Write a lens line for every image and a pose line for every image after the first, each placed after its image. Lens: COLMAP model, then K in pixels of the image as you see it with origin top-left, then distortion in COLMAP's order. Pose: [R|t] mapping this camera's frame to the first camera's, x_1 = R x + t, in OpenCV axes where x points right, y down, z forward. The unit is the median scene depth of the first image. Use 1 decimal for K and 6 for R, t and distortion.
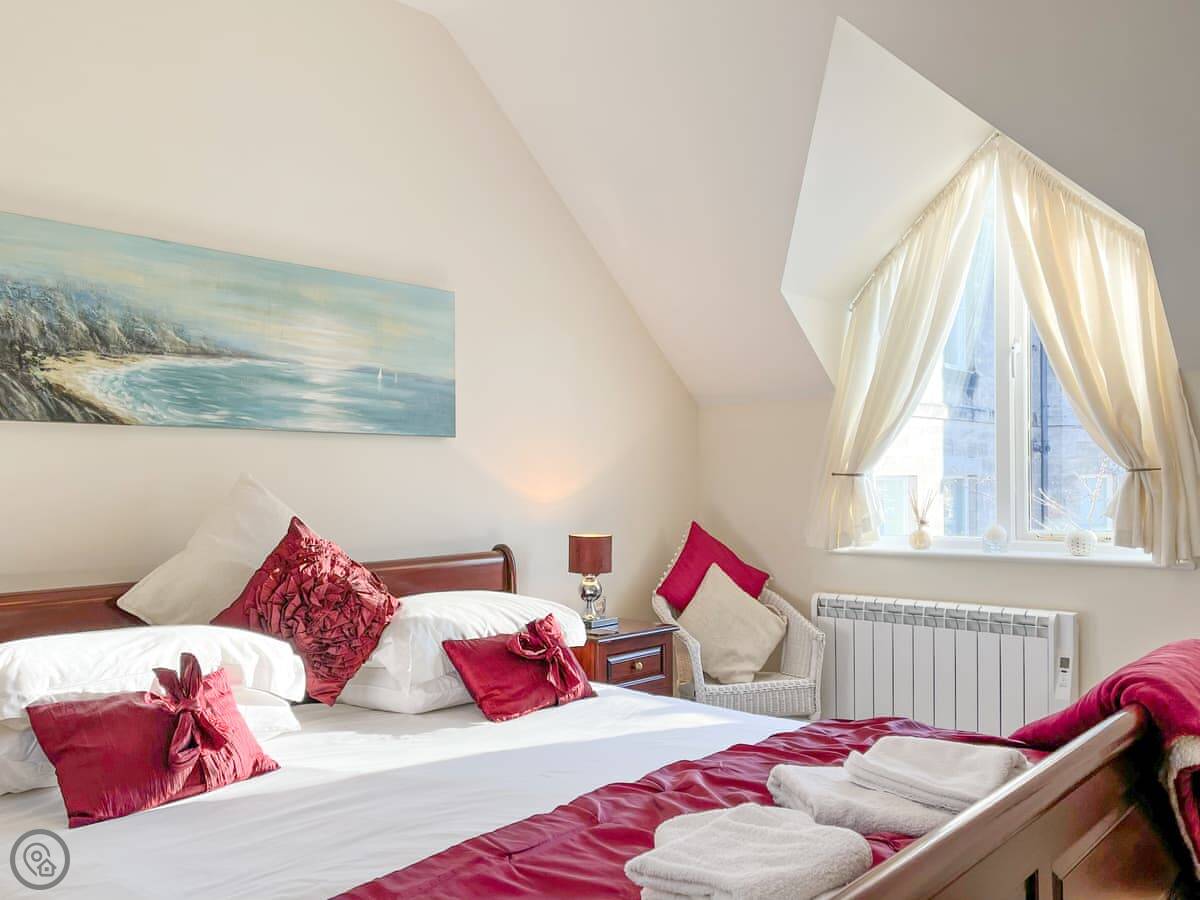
lens RADIAL K [[969.4, 0, 599.9], [0, 969.4, 482.0], [0, 0, 1]] dist [0.047095, -0.003596]
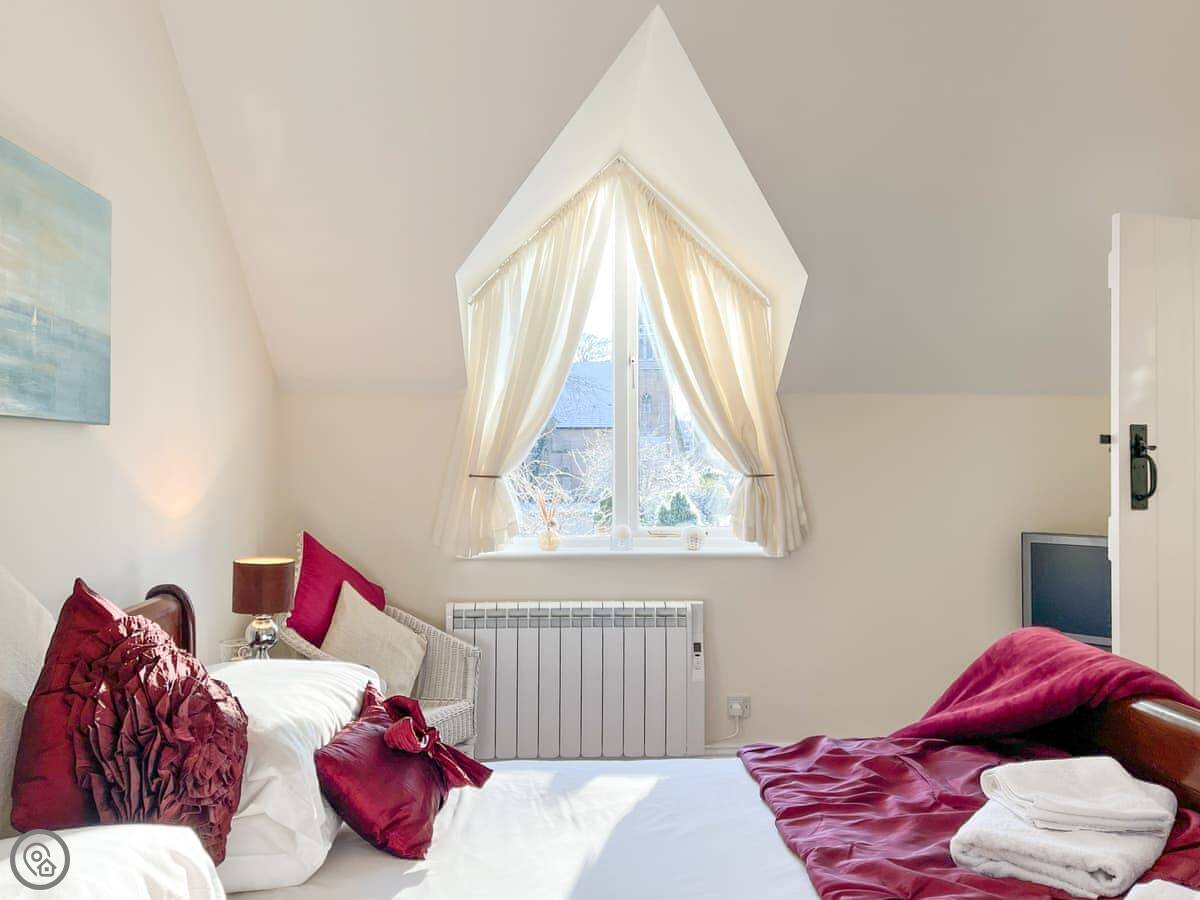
lens RADIAL K [[919.0, 0, 580.4], [0, 919.0, 449.9], [0, 0, 1]] dist [0.124011, -0.170856]
pose [[0.712200, 0.017926, 0.701748, -0.346094], [-0.007517, 0.999811, -0.017912, -0.019790], [-0.701937, 0.007482, 0.712200, 0.320733]]
